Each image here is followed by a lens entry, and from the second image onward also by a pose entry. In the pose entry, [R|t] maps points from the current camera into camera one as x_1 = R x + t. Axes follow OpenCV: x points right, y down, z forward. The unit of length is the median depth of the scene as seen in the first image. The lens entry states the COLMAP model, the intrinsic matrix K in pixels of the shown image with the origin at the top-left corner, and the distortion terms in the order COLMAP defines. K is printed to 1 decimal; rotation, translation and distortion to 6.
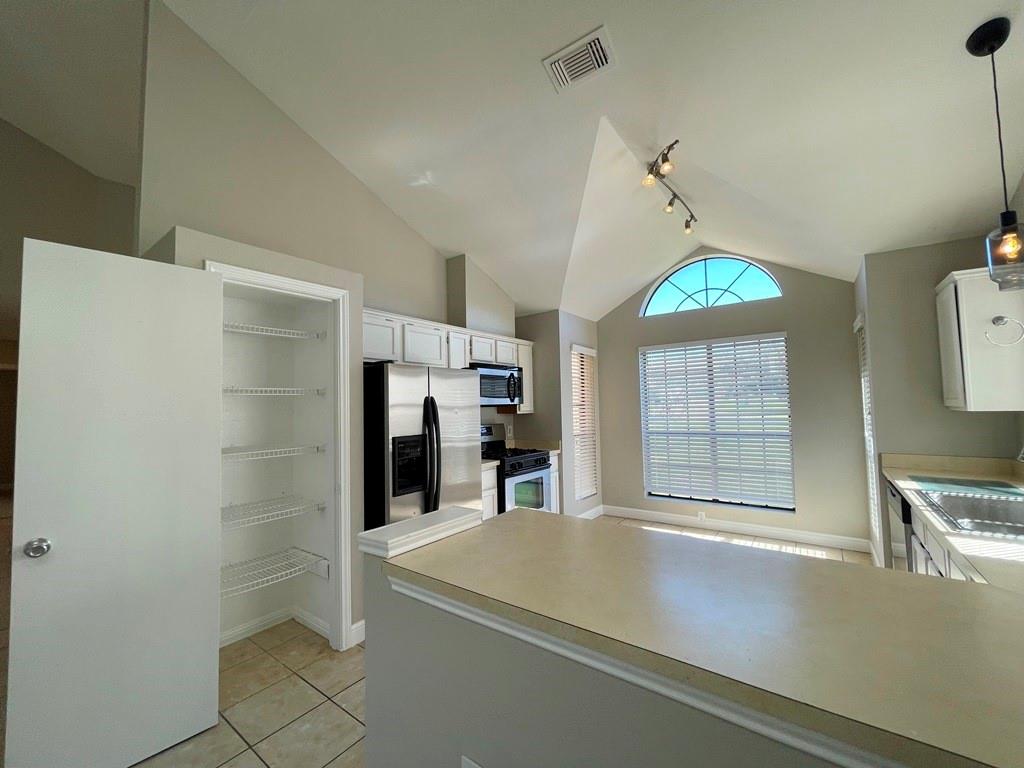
lens RADIAL K [[415.1, 0, 510.7], [0, 415.1, 383.5], [0, 0, 1]] dist [-0.002459, 0.000129]
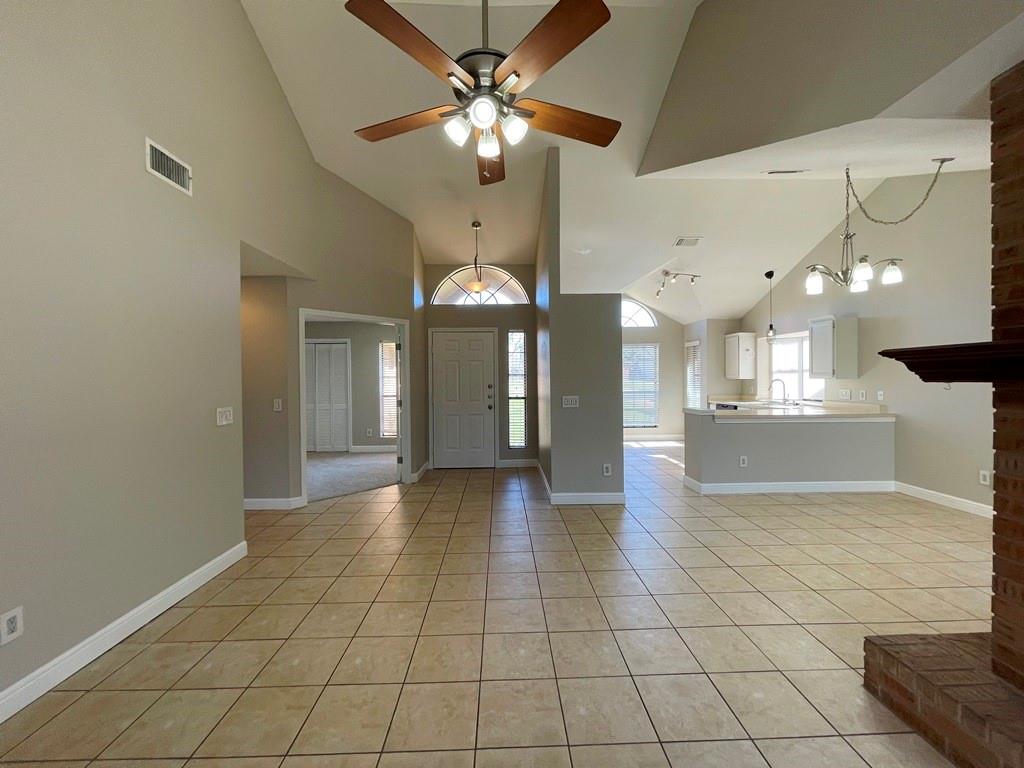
lens RADIAL K [[415.1, 0, 512.1], [0, 415.1, 382.6], [0, 0, 1]] dist [-0.002459, 0.000129]
pose [[0.787574, 0.008757, 0.616158, -1.253254], [-0.040161, 0.998503, 0.037142, 0.028189], [-0.614910, -0.053998, 0.786746, -0.231252]]
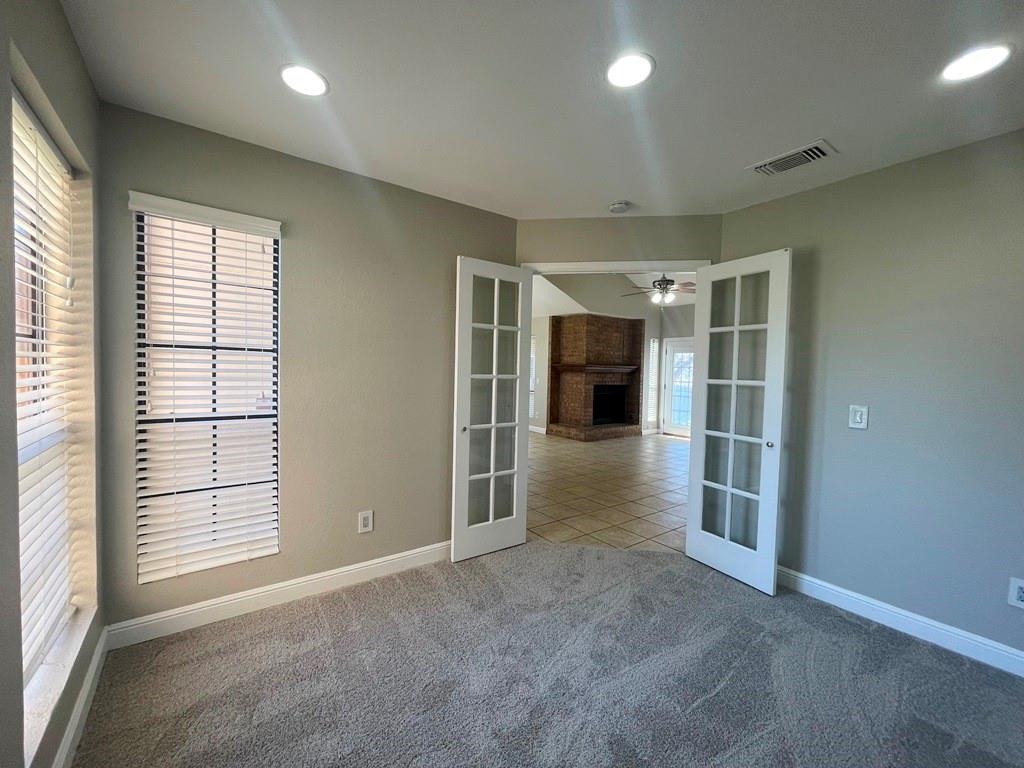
lens RADIAL K [[415.1, 0, 508.1], [0, 415.1, 387.7], [0, 0, 1]] dist [-0.002459, 0.000129]
pose [[-0.955148, -0.010845, 0.295930, -0.909207], [-0.015982, 0.999761, -0.014945, 0.136320], [-0.295697, -0.019004, -0.955093, 1.777929]]
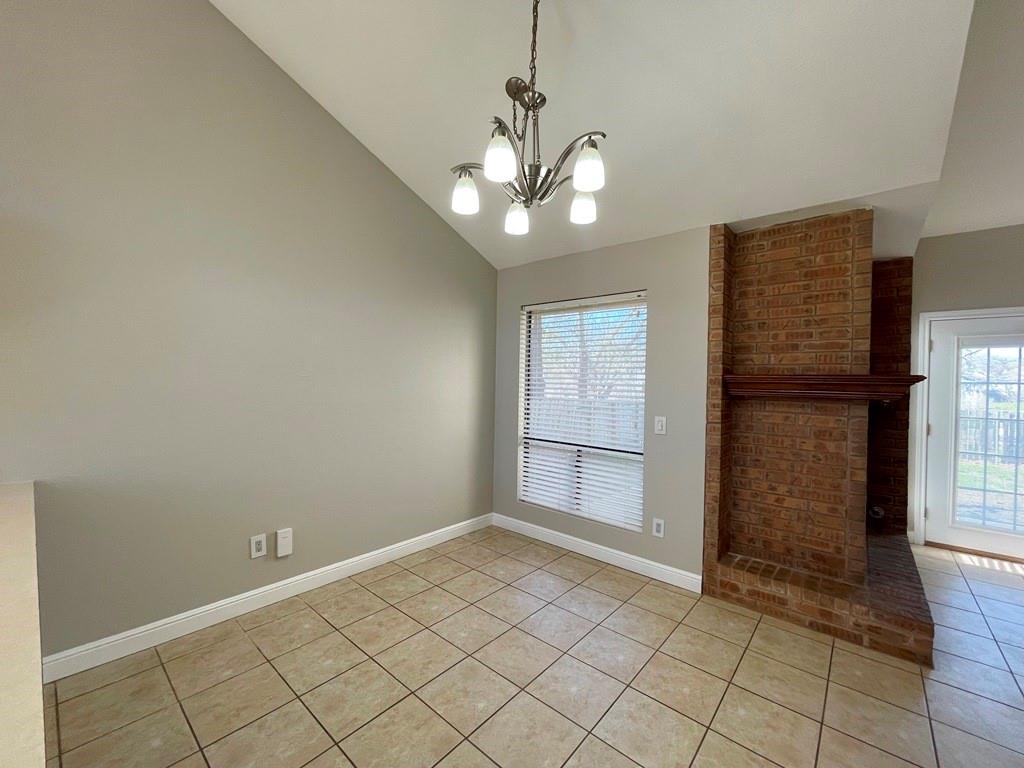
lens RADIAL K [[415.1, 0, 515.6], [0, 415.1, 384.6], [0, 0, 1]] dist [-0.002459, 0.000129]
pose [[-0.997120, 0.000814, 0.075835, -0.224006], [-0.002854, 0.998831, -0.048252, 0.032937], [-0.075786, -0.048330, -0.995952, 0.420629]]
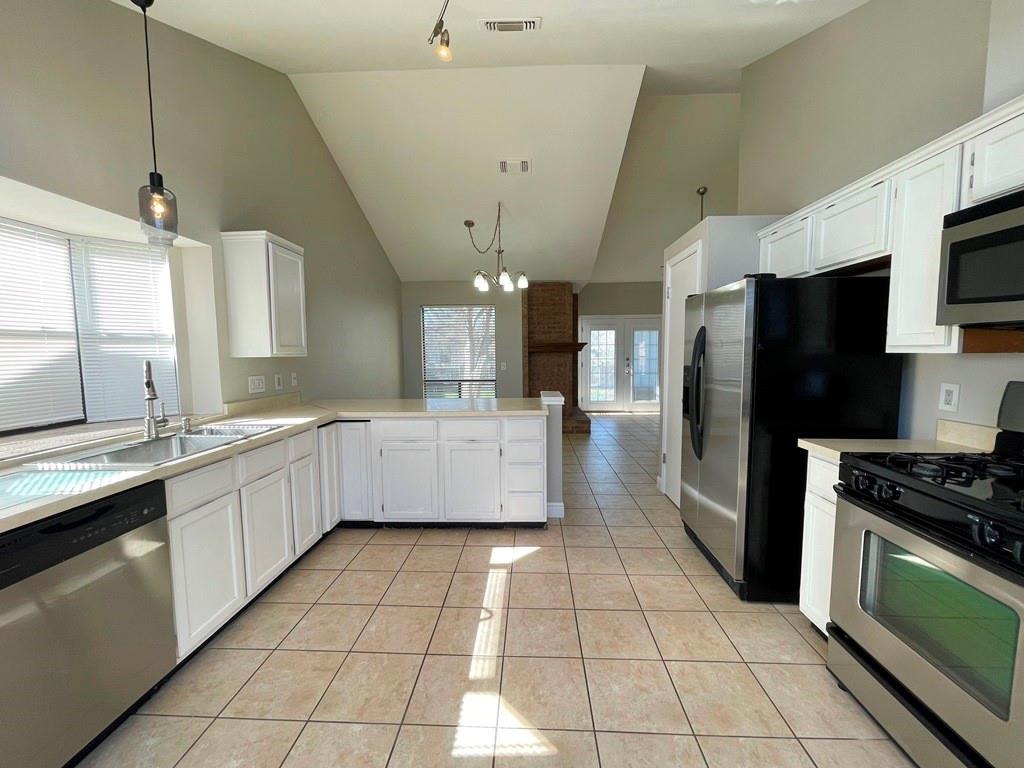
lens RADIAL K [[415.1, 0, 520.1], [0, 415.1, 380.7], [0, 0, 1]] dist [-0.002459, 0.000129]
pose [[-0.826728, 0.067573, -0.558529, 0.431608], [0.055425, 0.997714, 0.038669, 0.065147], [0.559865, 0.001012, -0.828583, 1.056314]]
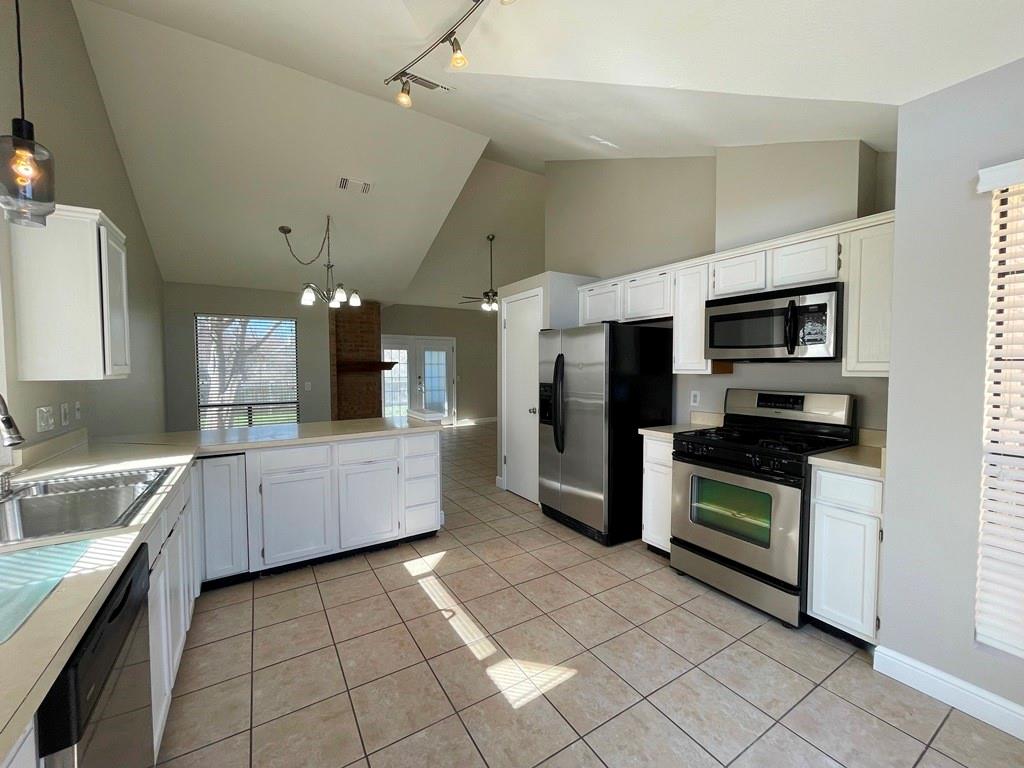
lens RADIAL K [[415.1, 0, 512.0], [0, 415.1, 380.0], [0, 0, 1]] dist [-0.002459, 0.000129]
pose [[-0.363514, 0.050409, -0.930224, 0.687983], [0.059671, 0.997744, 0.030750, 0.043371], [0.929676, -0.044329, -0.365702, 0.897091]]
